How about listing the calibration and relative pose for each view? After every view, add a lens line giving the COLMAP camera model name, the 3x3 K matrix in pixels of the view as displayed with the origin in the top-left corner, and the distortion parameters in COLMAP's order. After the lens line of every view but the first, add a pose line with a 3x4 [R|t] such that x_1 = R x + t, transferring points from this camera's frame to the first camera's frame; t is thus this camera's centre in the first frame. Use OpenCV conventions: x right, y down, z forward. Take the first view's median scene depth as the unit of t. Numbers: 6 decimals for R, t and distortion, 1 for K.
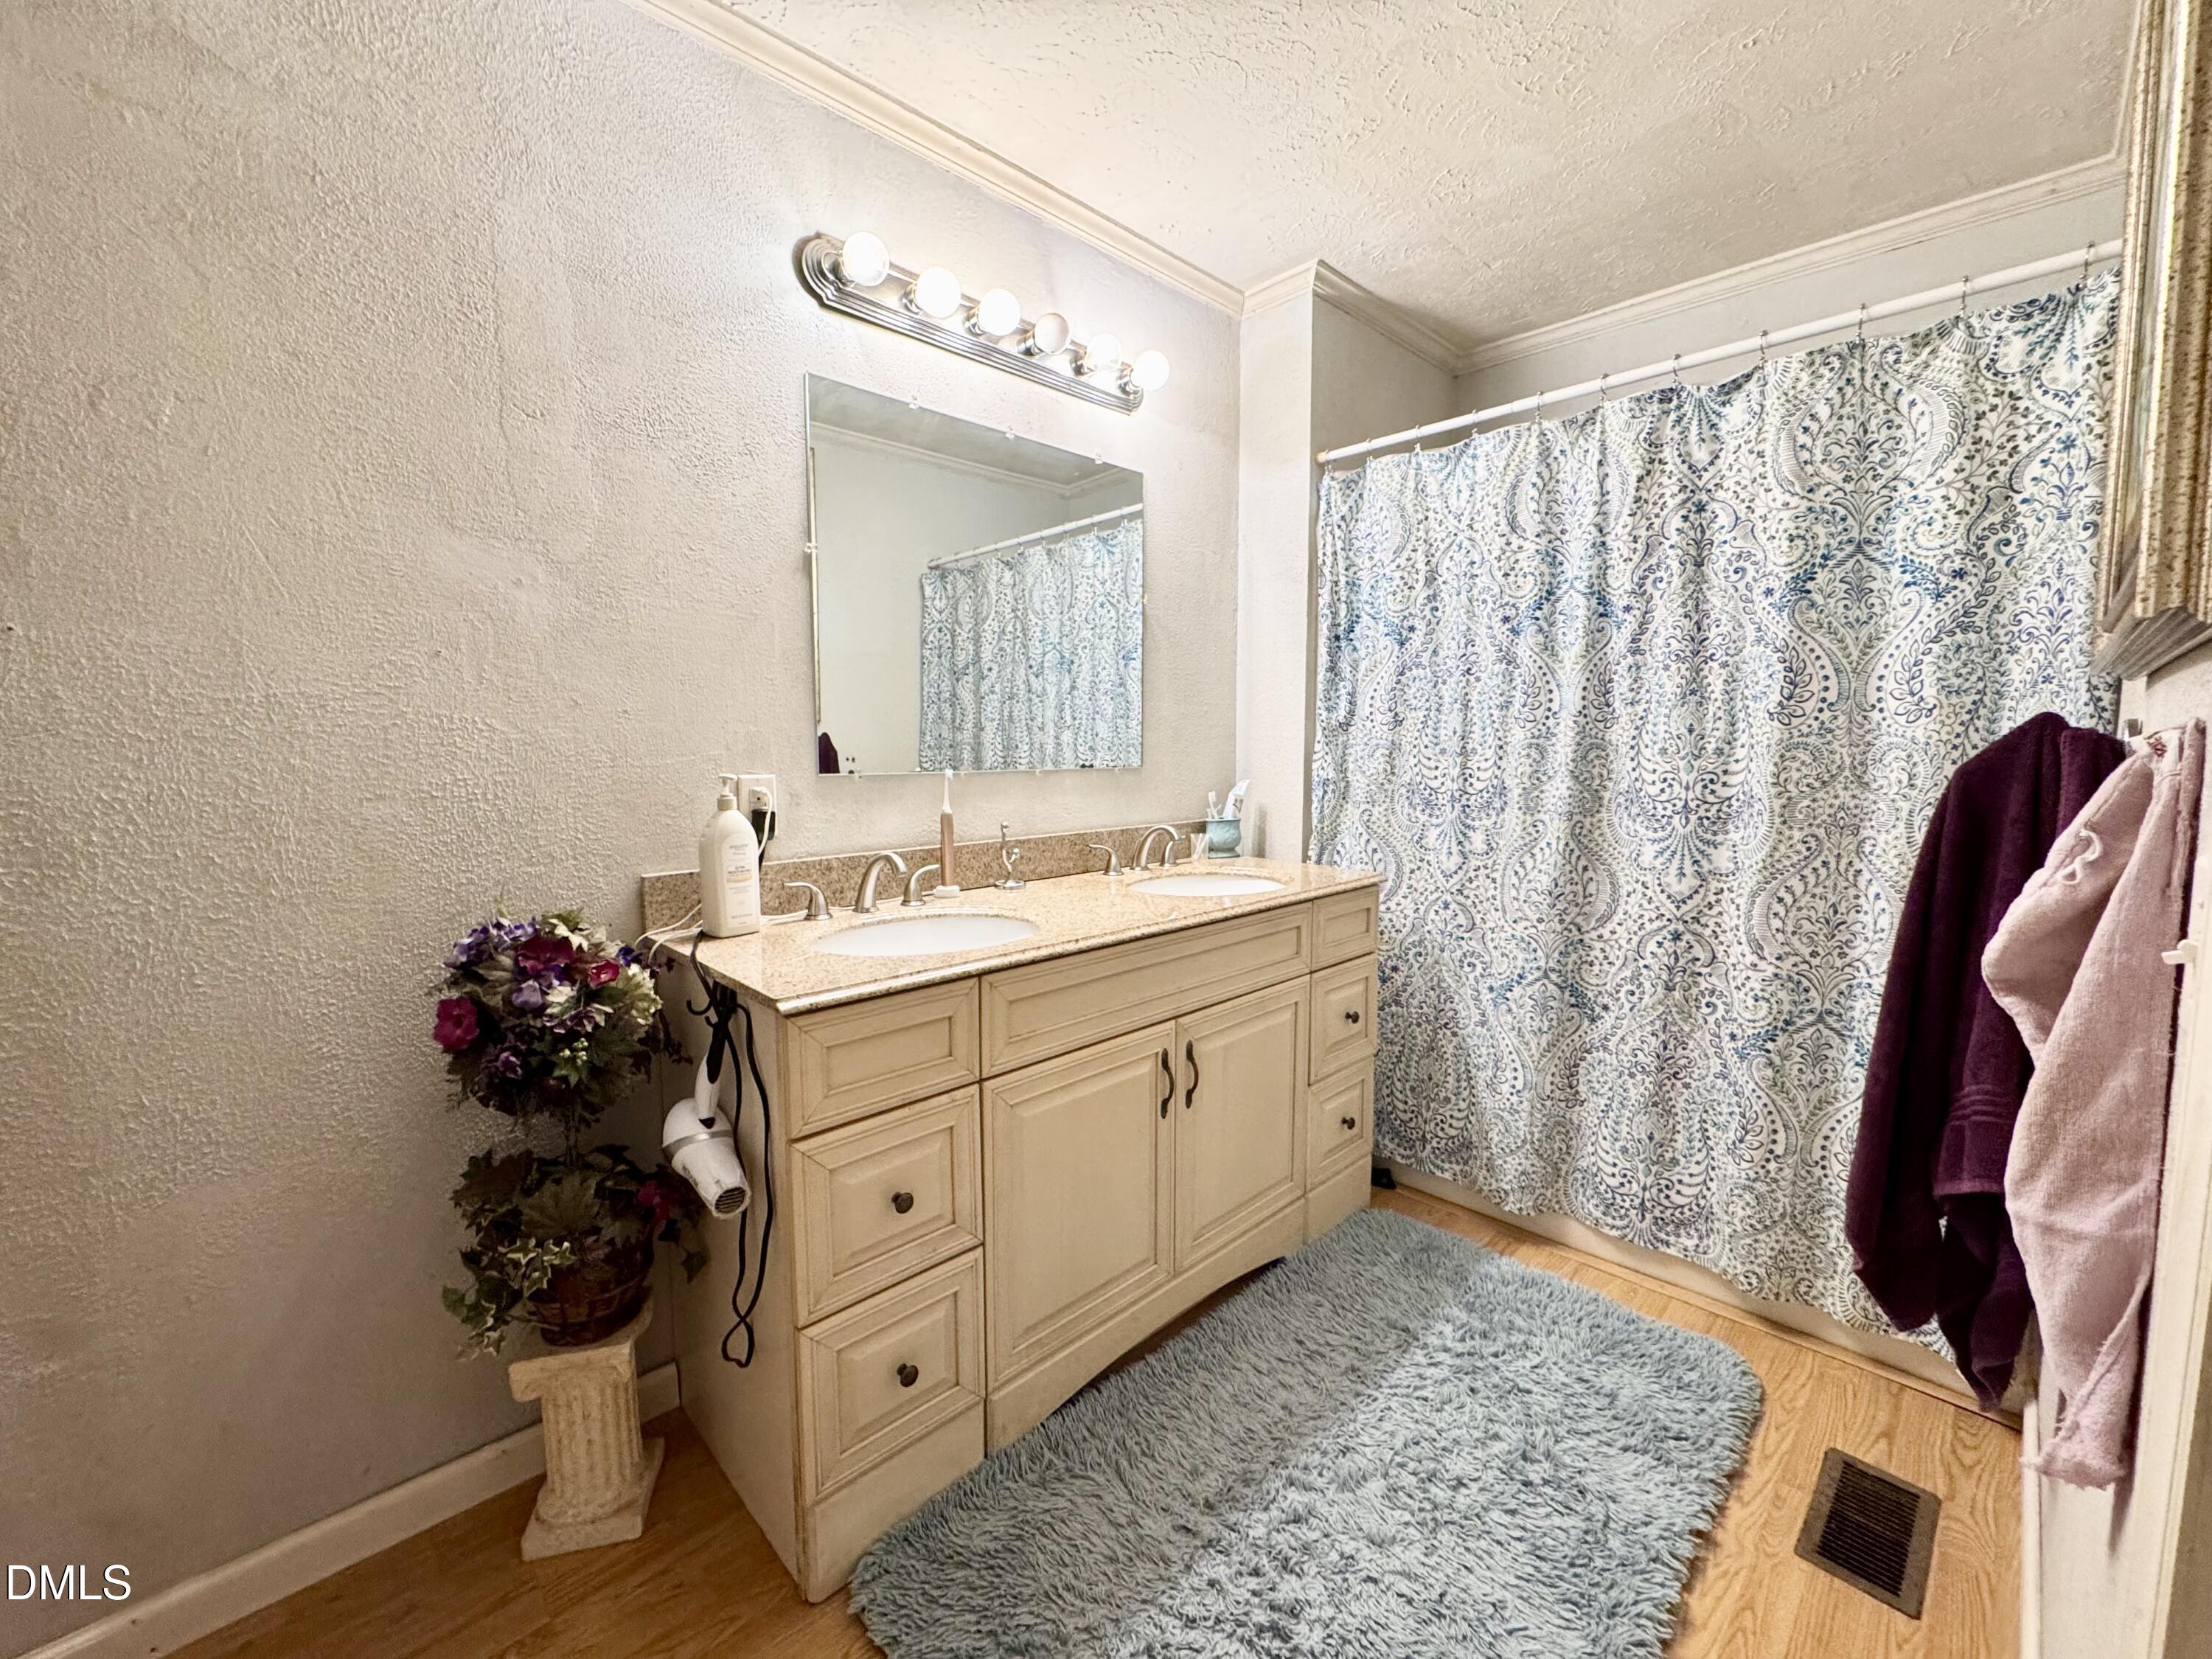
lens RADIAL K [[882.7, 0, 1107.5], [0, 882.7, 823.0], [0, 0, 1]] dist [-0.003082, -0.000083]
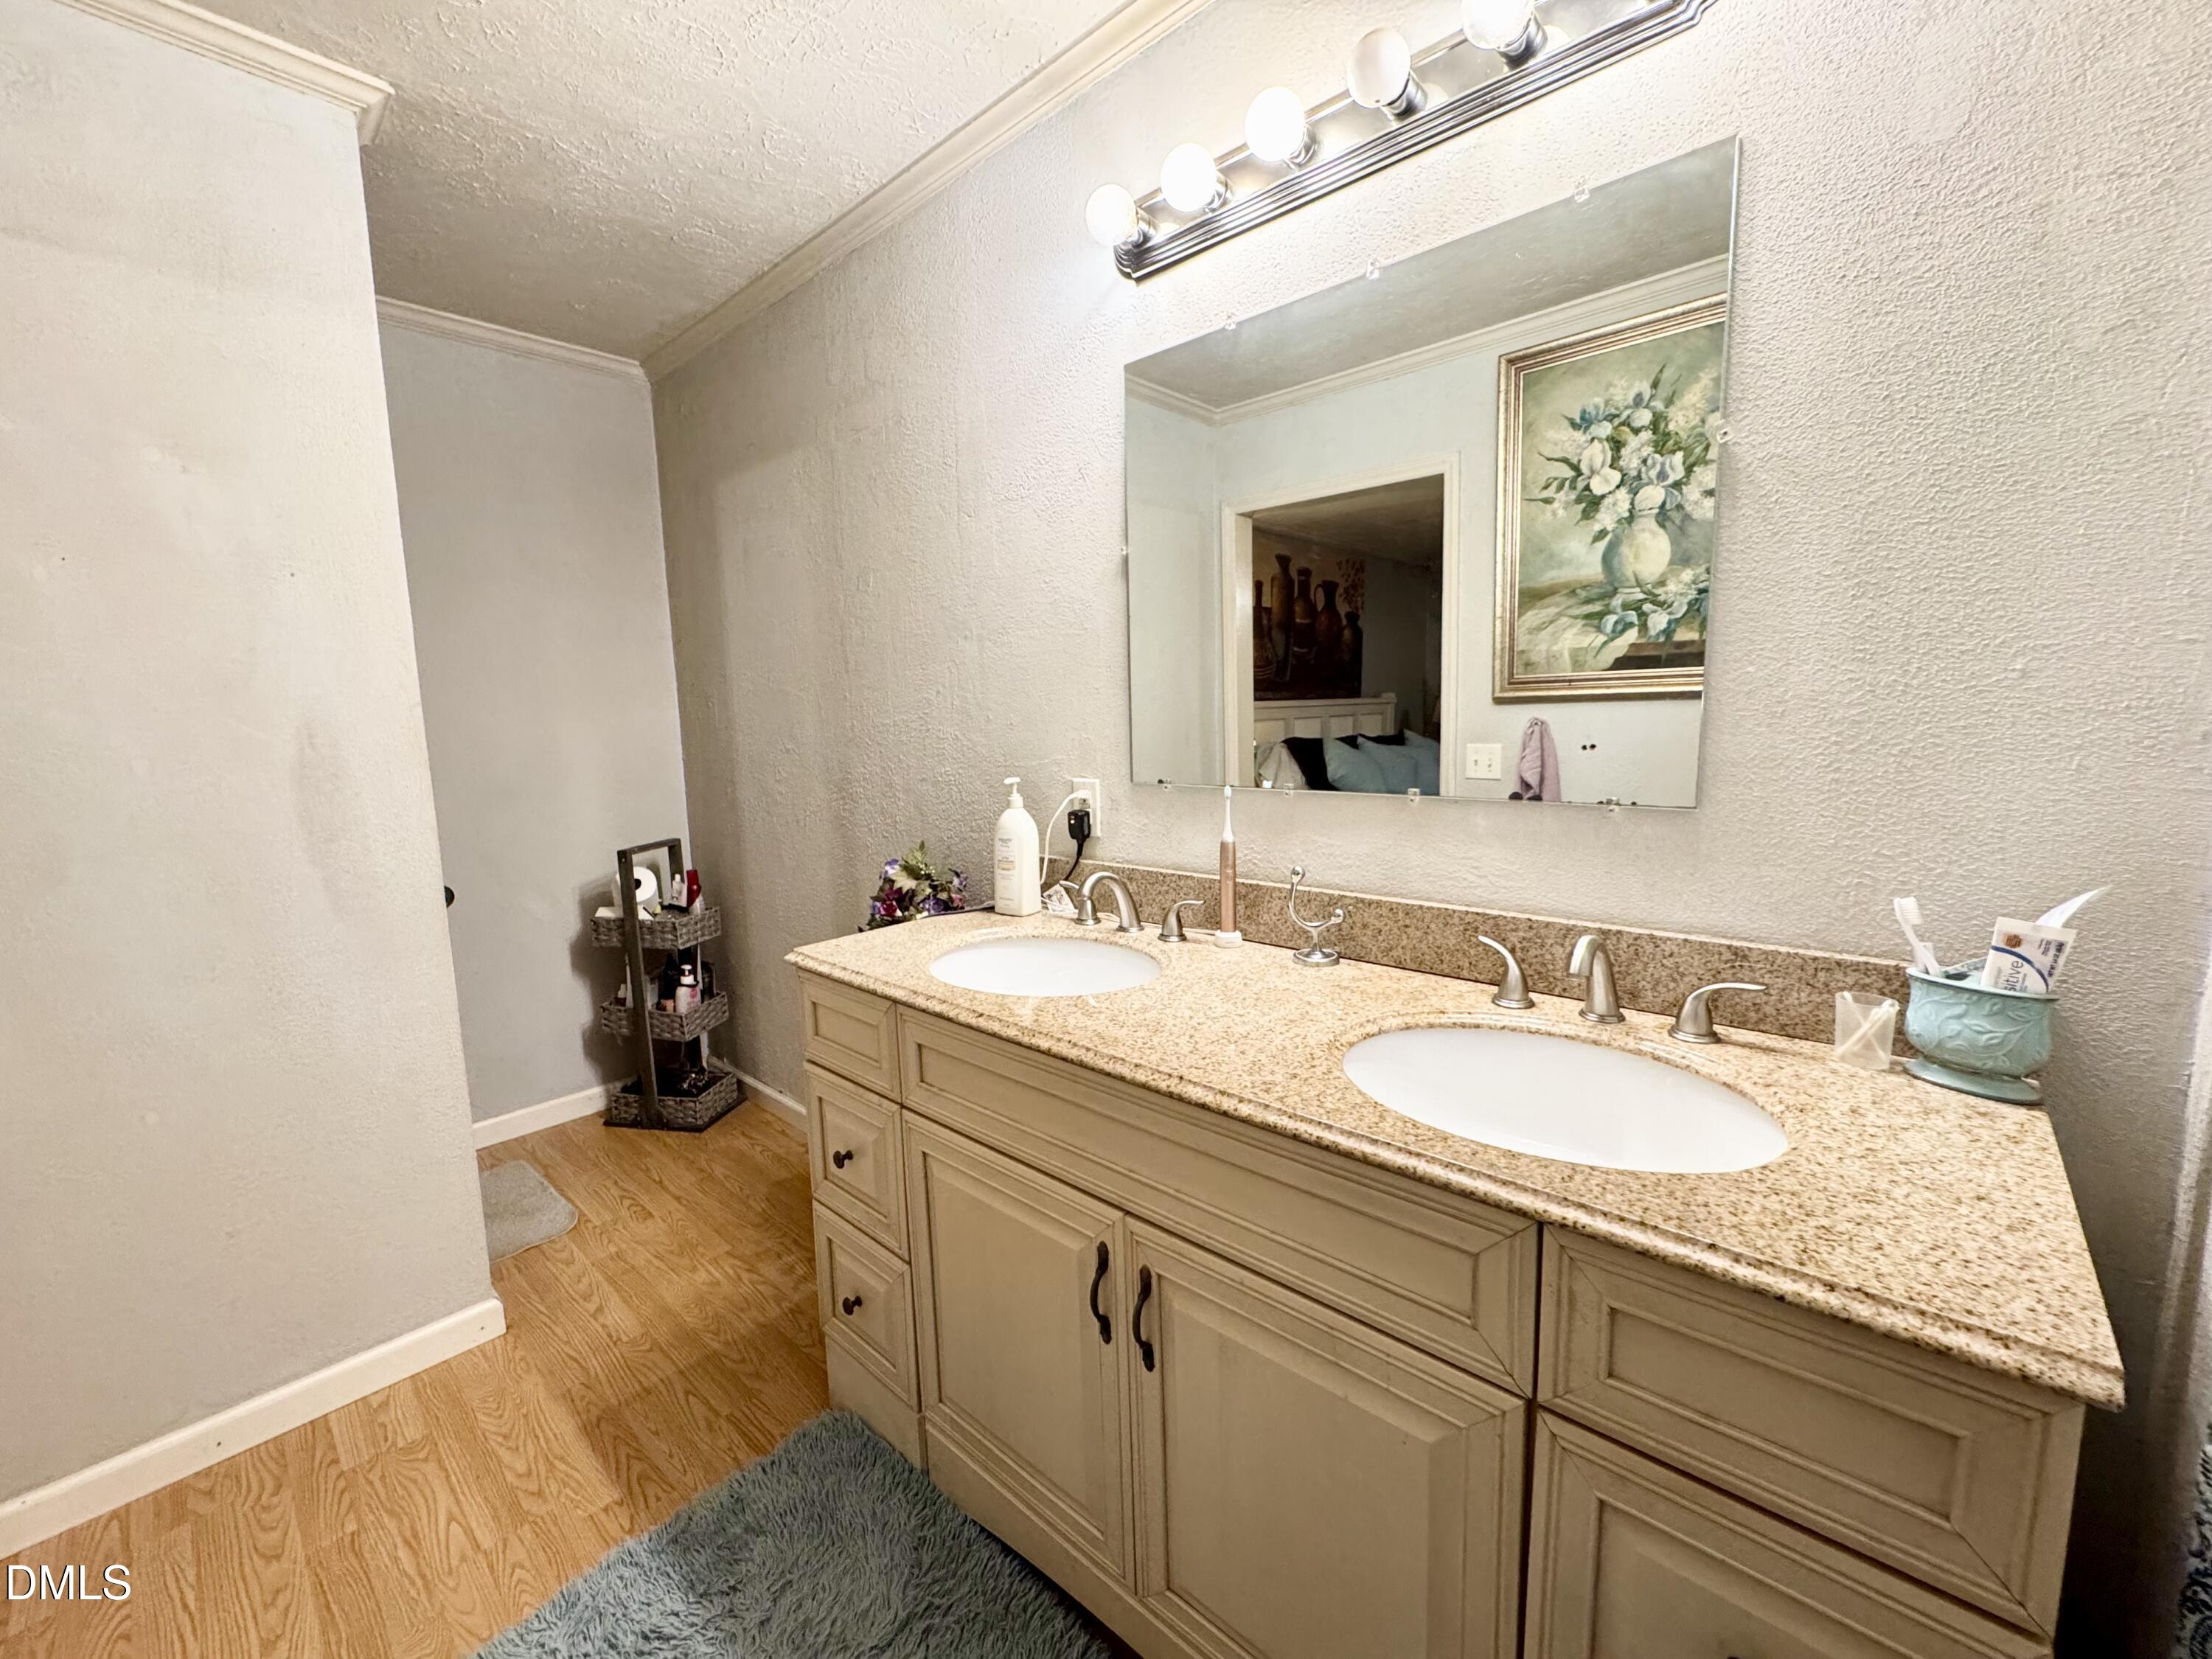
lens RADIAL K [[882.7, 0, 1107.8], [0, 882.7, 829.6], [0, 0, 1]] dist [-0.003082, -0.000083]
pose [[0.053016, 0.122260, -0.991081, 0.648164], [-0.064906, 0.990800, 0.118754, -0.117323], [0.996482, 0.058031, 0.060463, 0.917015]]
